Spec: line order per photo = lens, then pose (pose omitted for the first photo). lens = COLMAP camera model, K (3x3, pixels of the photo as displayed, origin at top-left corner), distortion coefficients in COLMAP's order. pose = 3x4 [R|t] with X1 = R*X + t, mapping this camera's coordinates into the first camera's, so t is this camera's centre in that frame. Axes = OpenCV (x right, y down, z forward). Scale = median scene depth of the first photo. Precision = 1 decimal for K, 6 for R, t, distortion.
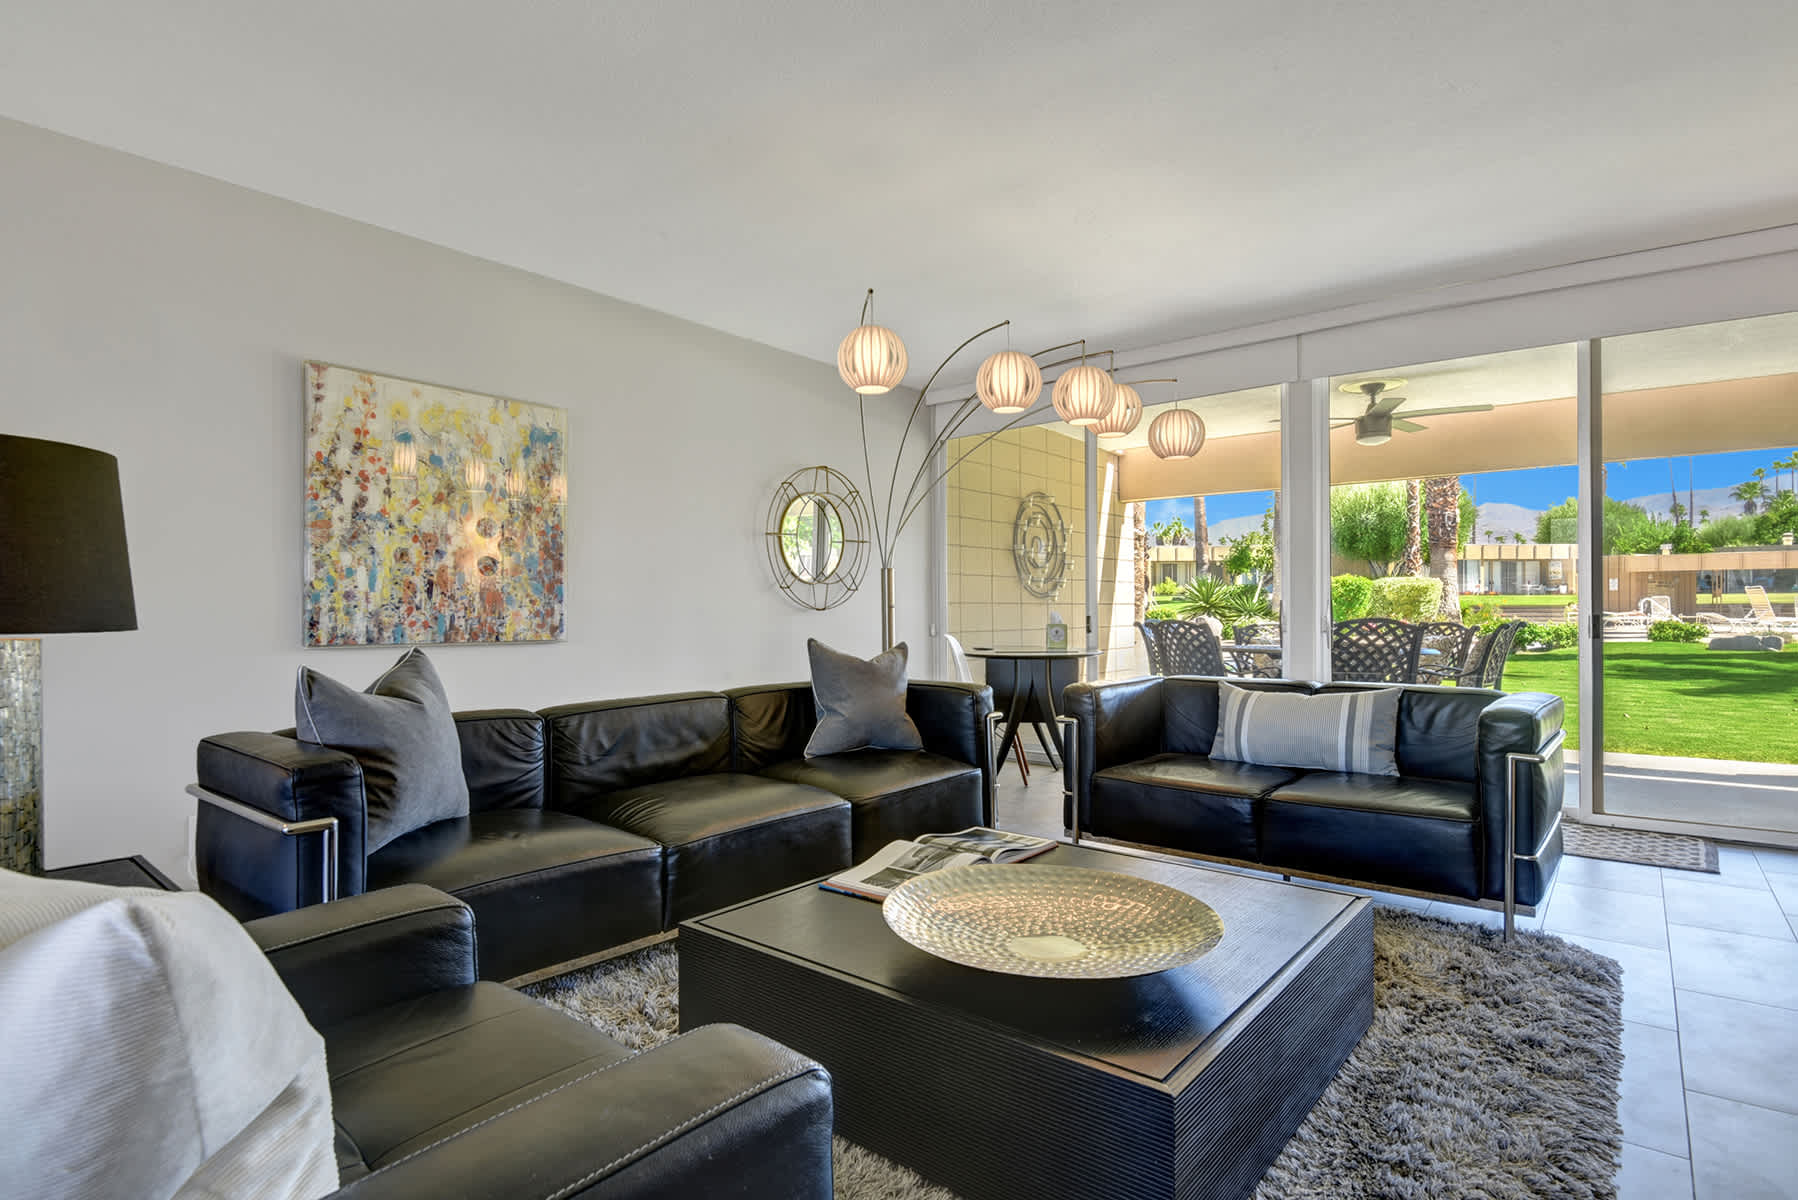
lens RADIAL K [[916.6, 0, 895.8], [0, 916.6, 607.2], [0, 0, 1]] dist [-0.026719, -0.000852]
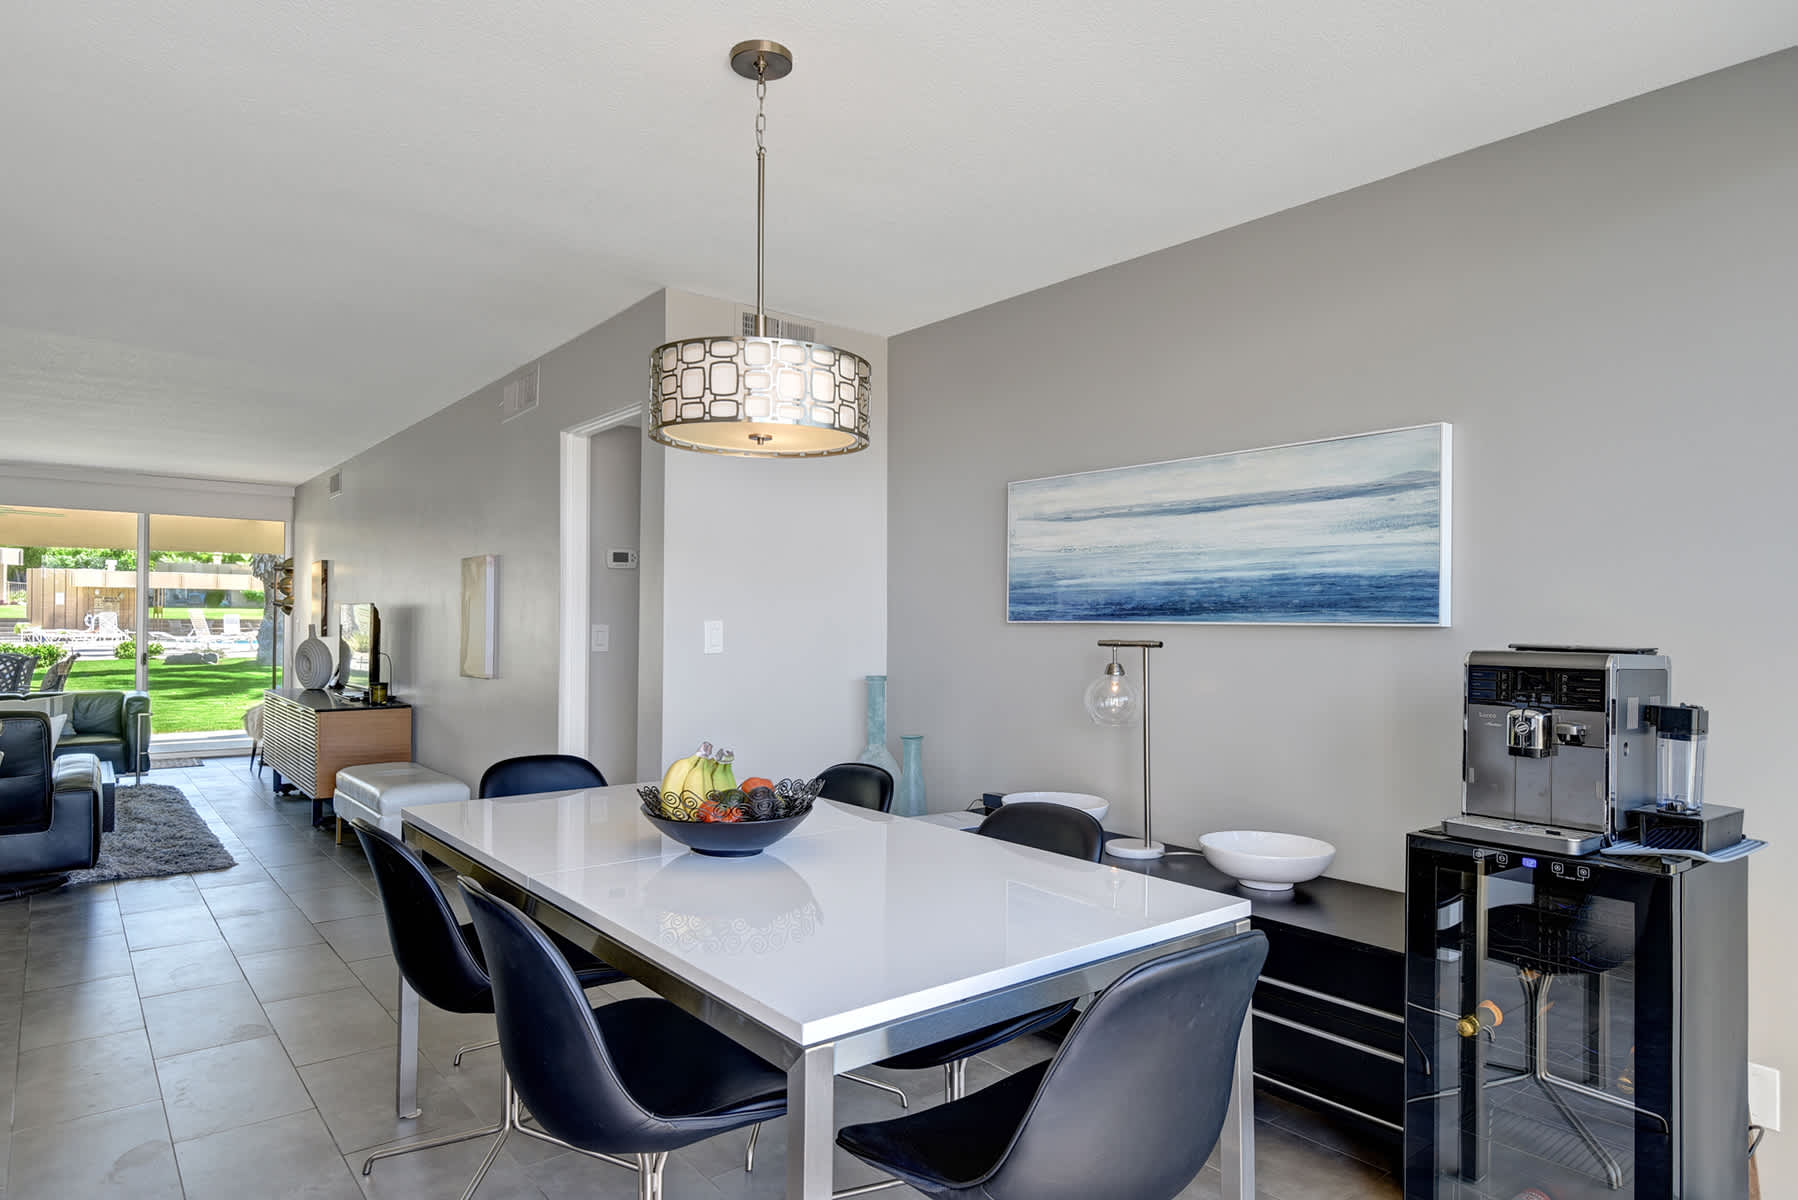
lens RADIAL K [[1080.6, 0, 900.9], [0, 1080.6, 607.8], [0, 0, 1]] dist [0.002333, 0.000339]
pose [[0.217191, 0.014526, 0.976021, -0.322712], [-0.009121, 0.999876, -0.012852, -0.020346], [-0.976087, -0.006111, 0.217296, -0.308454]]
